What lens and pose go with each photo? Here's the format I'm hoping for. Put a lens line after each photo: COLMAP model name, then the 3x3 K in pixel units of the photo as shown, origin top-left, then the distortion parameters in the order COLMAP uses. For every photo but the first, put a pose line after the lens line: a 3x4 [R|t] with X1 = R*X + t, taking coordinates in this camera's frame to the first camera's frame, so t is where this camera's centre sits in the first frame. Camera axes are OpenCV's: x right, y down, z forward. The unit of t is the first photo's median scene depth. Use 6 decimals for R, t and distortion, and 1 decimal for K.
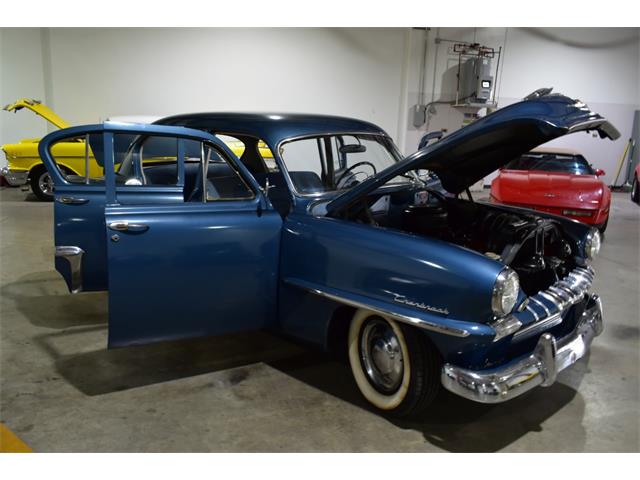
lens RADIAL K [[528.4, 0, 317.5], [0, 528.4, 237.4], [0, 0, 1]] dist [-0.026731, 0.009268]
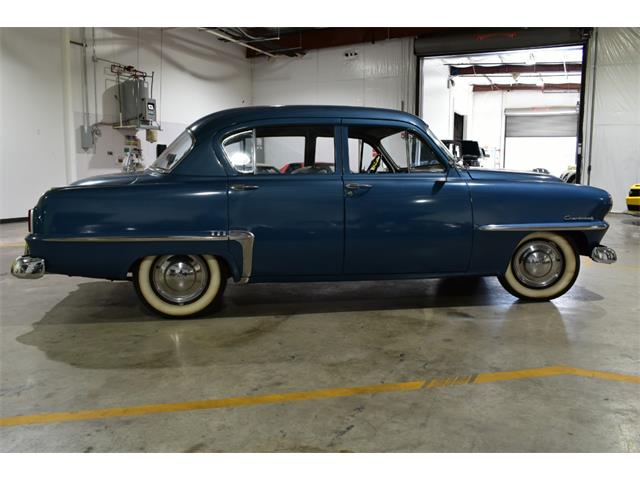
lens RADIAL K [[559.5, 0, 320.6], [0, 559.5, 239.6], [0, 0, 1]] dist [-0.027986, 0.002957]
pose [[0.610991, -0.130087, 0.780876, -0.963426], [0.184554, 0.982633, 0.019295, 0.003498], [-0.769824, 0.132324, 0.624388, 0.294808]]
